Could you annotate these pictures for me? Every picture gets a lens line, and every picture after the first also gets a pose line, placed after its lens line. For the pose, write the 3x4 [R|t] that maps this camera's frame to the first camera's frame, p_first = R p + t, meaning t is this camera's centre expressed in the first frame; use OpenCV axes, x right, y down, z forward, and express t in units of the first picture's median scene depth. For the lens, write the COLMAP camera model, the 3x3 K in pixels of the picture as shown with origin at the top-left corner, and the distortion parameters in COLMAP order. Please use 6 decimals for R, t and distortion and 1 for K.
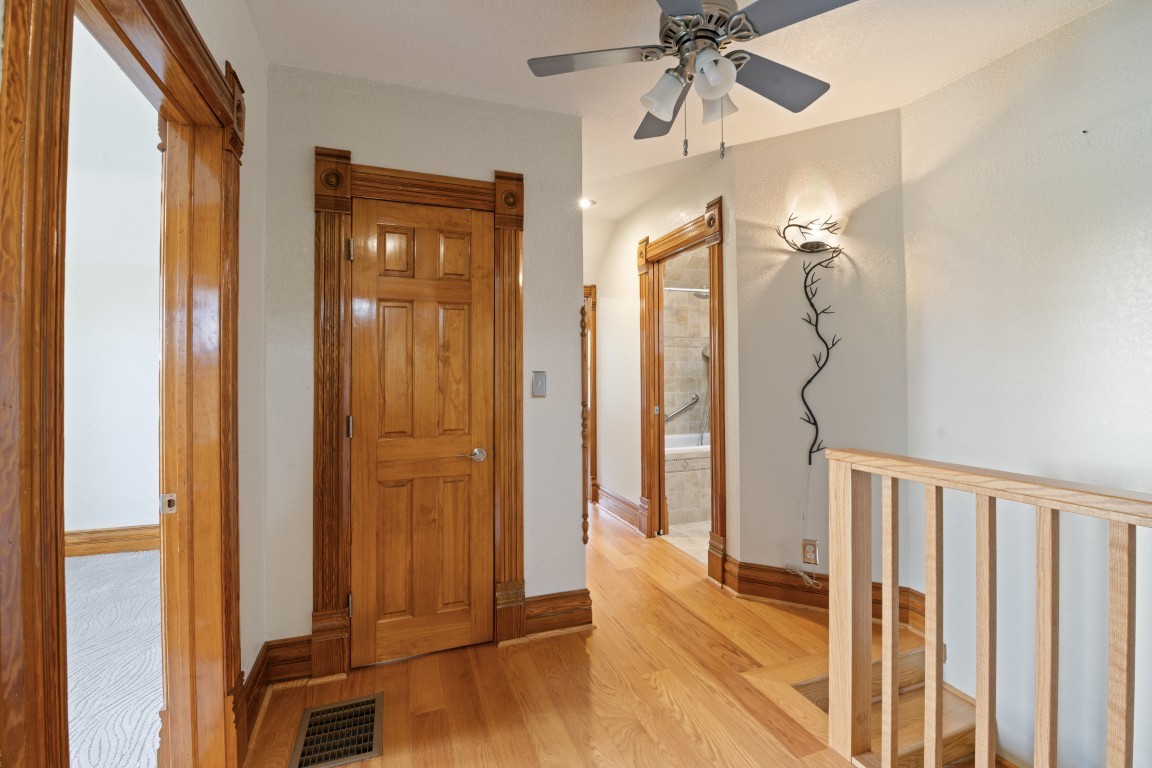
lens RADIAL K [[500.9, 0, 581.2], [0, 500.9, 368.5], [0, 0, 1]] dist [-0.012082, -0.005264]
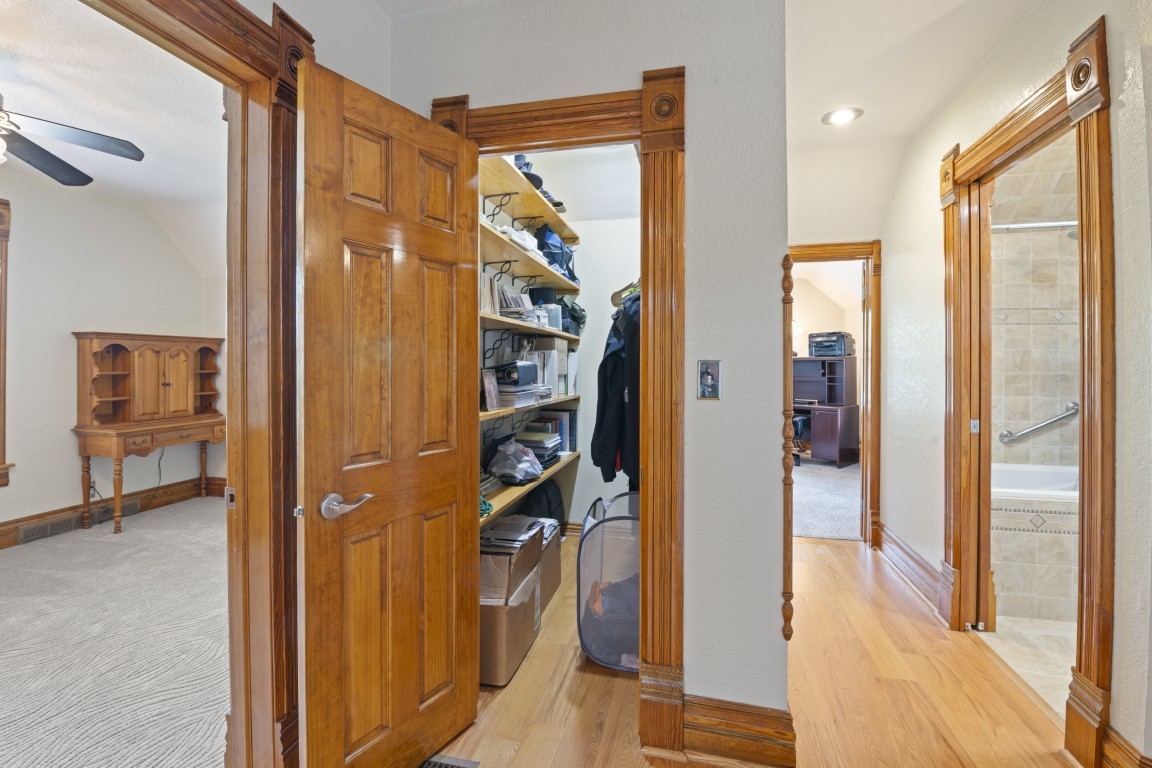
lens RADIAL K [[500.9, 0, 577.7], [0, 500.9, 364.2], [0, 0, 1]] dist [-0.012082, -0.005264]
pose [[0.826955, 0.007074, -0.562224, 0.090191], [-0.003001, 0.999962, 0.008167, 0.004308], [0.562261, -0.005066, 0.826945, 0.229238]]
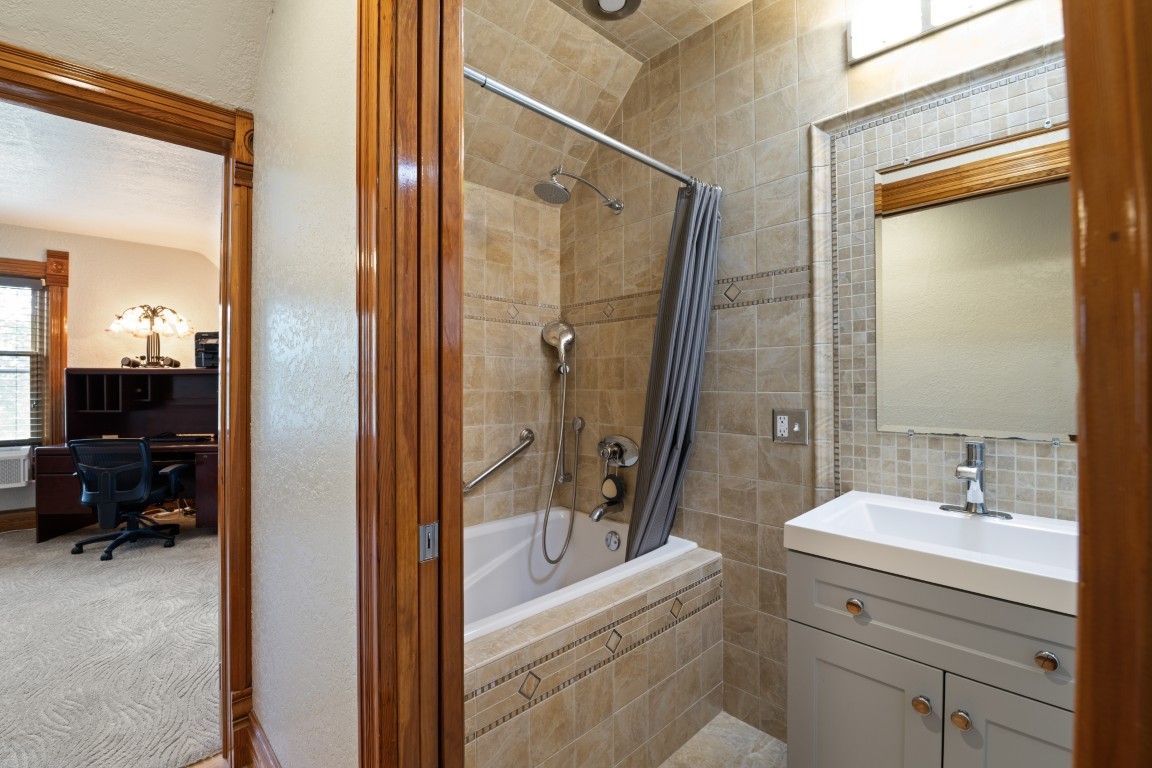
lens RADIAL K [[500.9, 0, 582.1], [0, 500.9, 382.4], [0, 0, 1]] dist [-0.012082, -0.005264]
pose [[0.915275, 0.006598, 0.402774, 0.123726], [-0.008788, 0.999955, 0.003588, 0.011184], [-0.402733, -0.006823, 0.915292, 0.771373]]
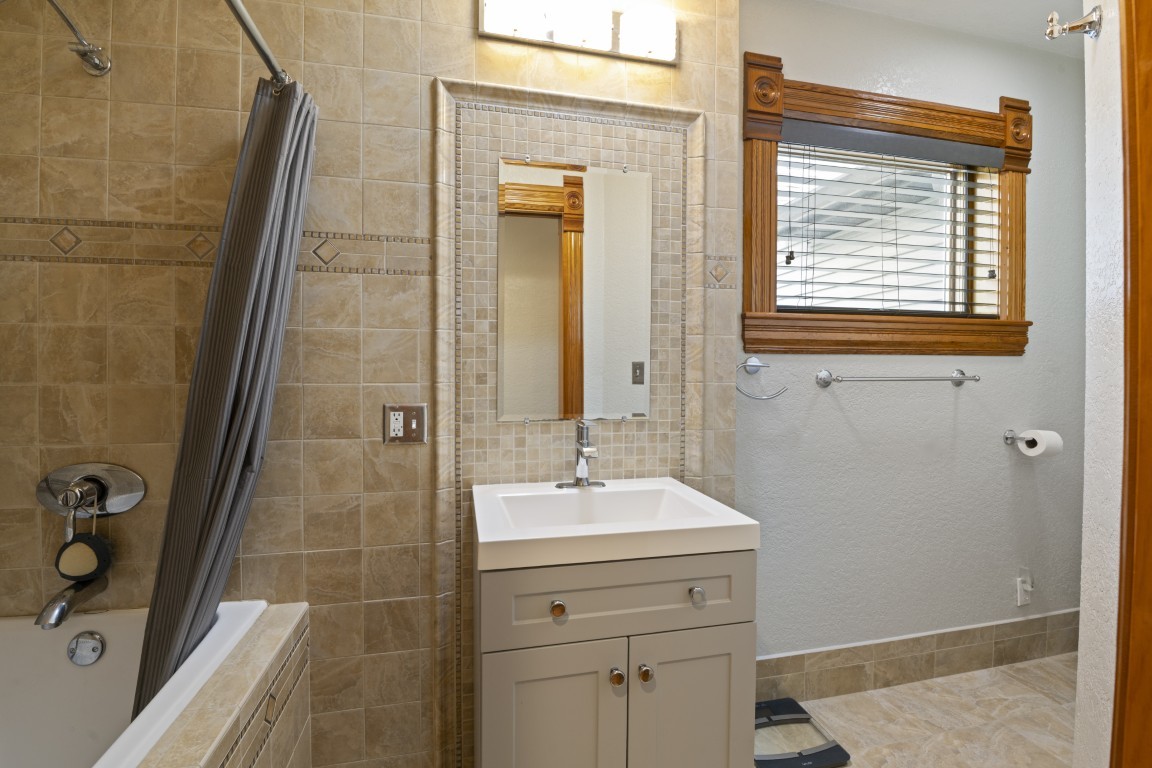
lens RADIAL K [[500.9, 0, 578.6], [0, 500.9, 379.1], [0, 0, 1]] dist [-0.012082, -0.005264]
pose [[0.133466, -0.005838, 0.991036, 0.115096], [-0.012844, 0.999888, 0.007620, 0.012046], [-0.990970, -0.013746, 0.133376, 0.929870]]
